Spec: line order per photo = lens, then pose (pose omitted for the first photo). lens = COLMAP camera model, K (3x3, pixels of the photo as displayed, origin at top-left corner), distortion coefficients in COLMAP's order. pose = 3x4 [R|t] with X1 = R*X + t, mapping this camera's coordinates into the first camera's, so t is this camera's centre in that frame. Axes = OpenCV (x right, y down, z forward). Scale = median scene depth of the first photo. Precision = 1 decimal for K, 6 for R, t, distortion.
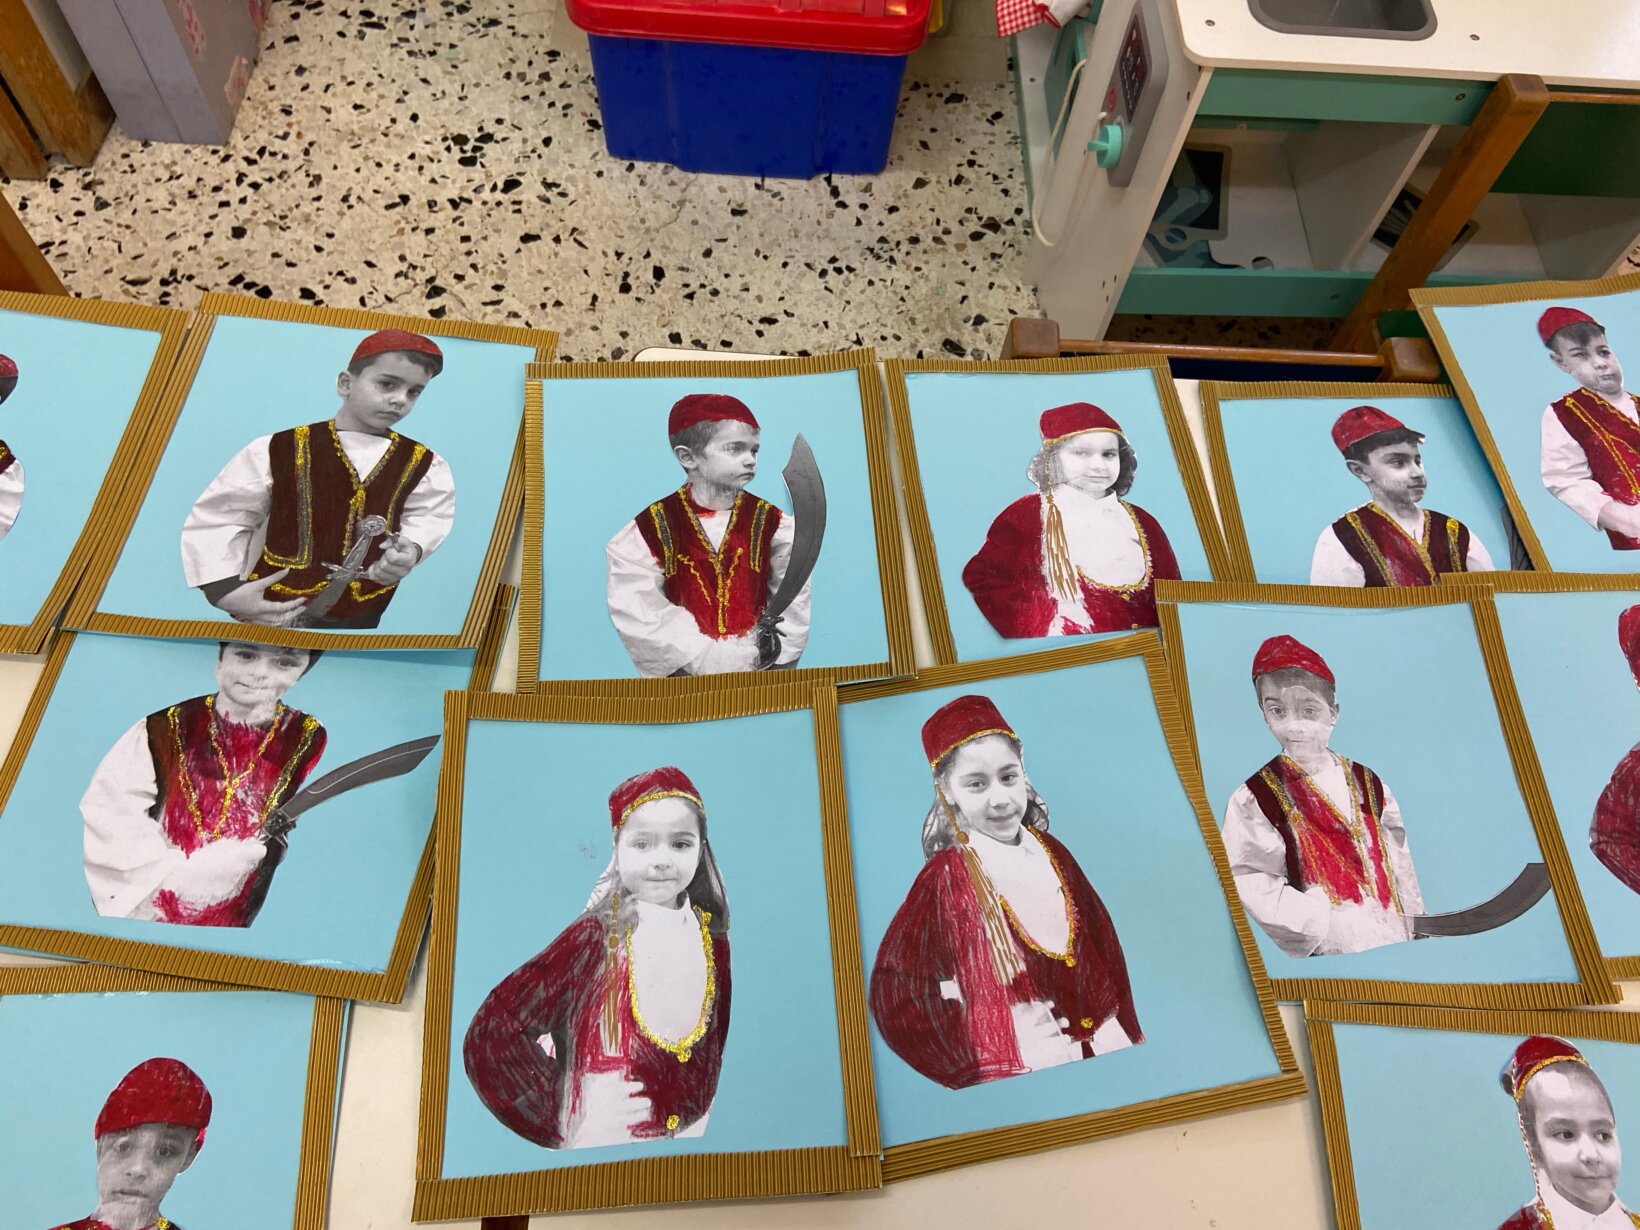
lens RADIAL K [[1216.5, 0, 799.9], [0, 1216.5, 601.3], [0, 0, 1]] dist [0.133394, -0.172018]
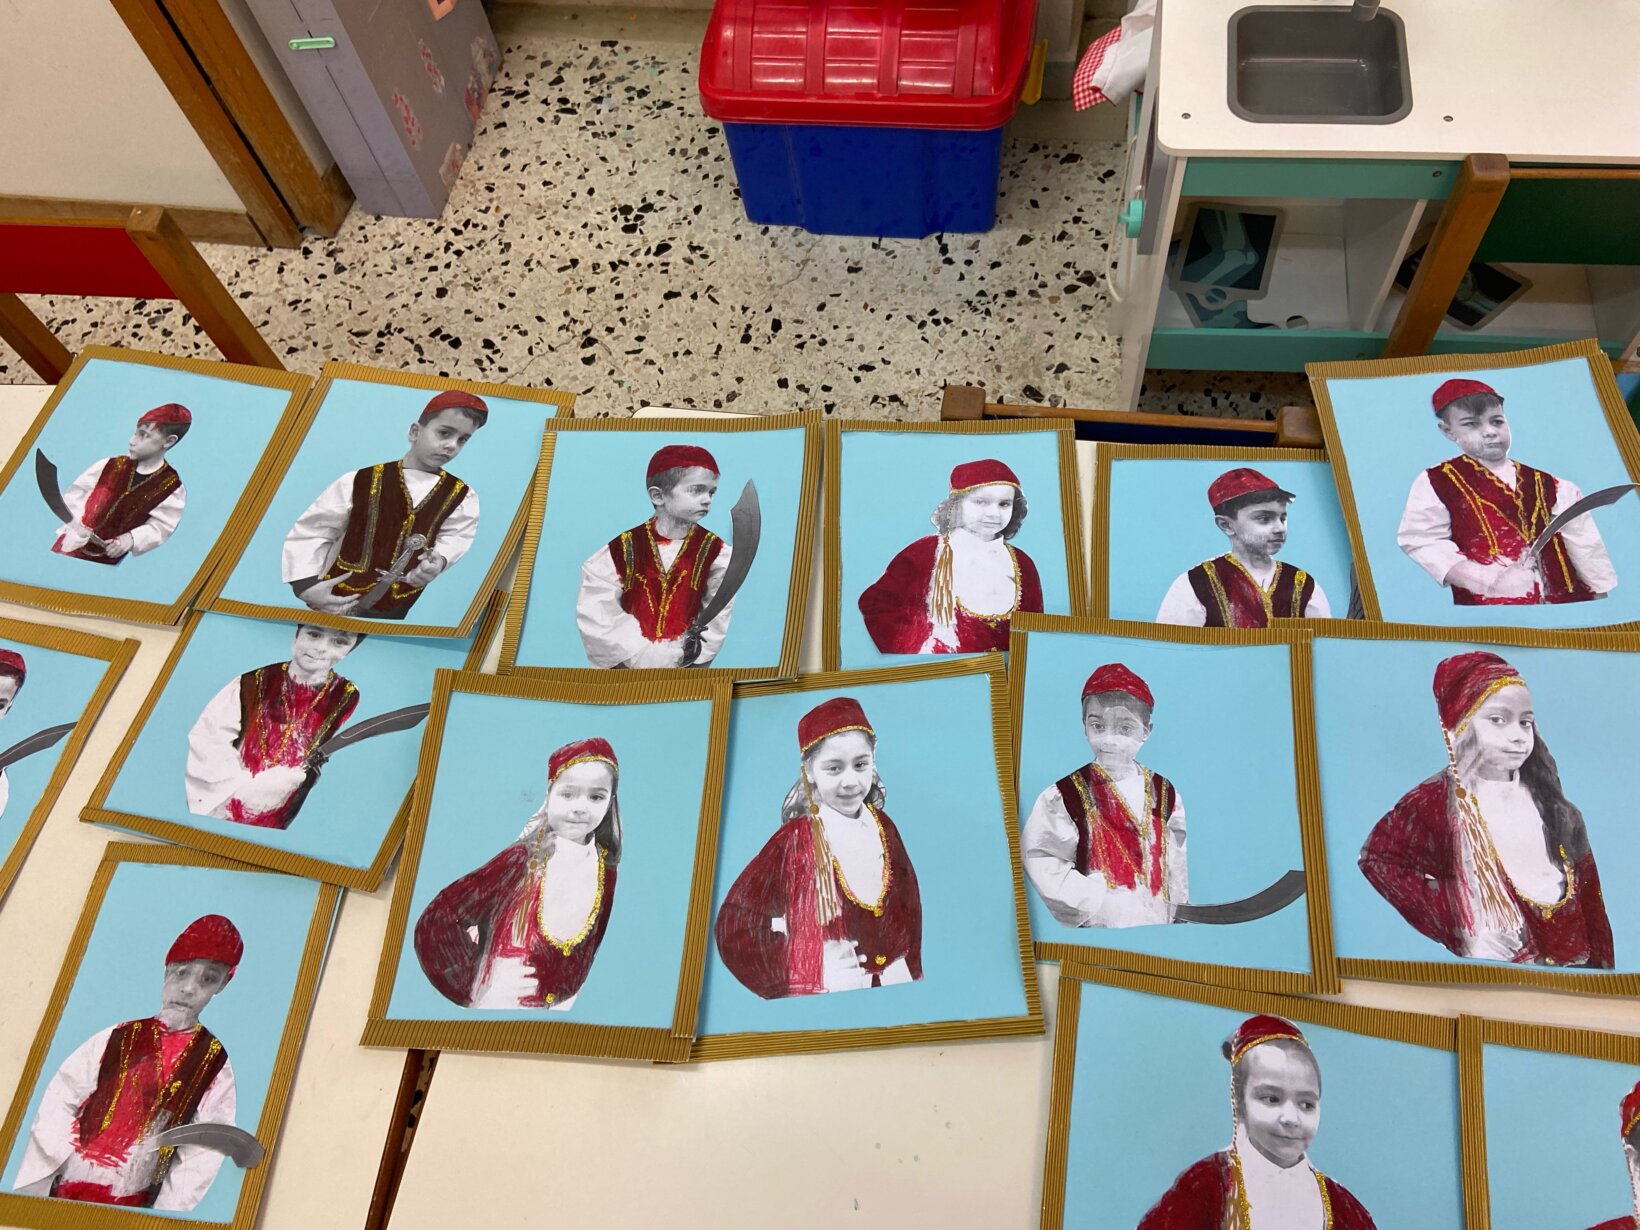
lens RADIAL K [[1210.1, 0, 820.0], [0, 1210.1, 615.0], [0, 0, 1]] dist [0.133409, -0.171965]
pose [[0.978292, 0.048289, -0.201525, 0.335004], [-0.049061, 0.998795, 0.001163, -0.005993], [0.201339, 0.008750, 0.979483, -0.188921]]
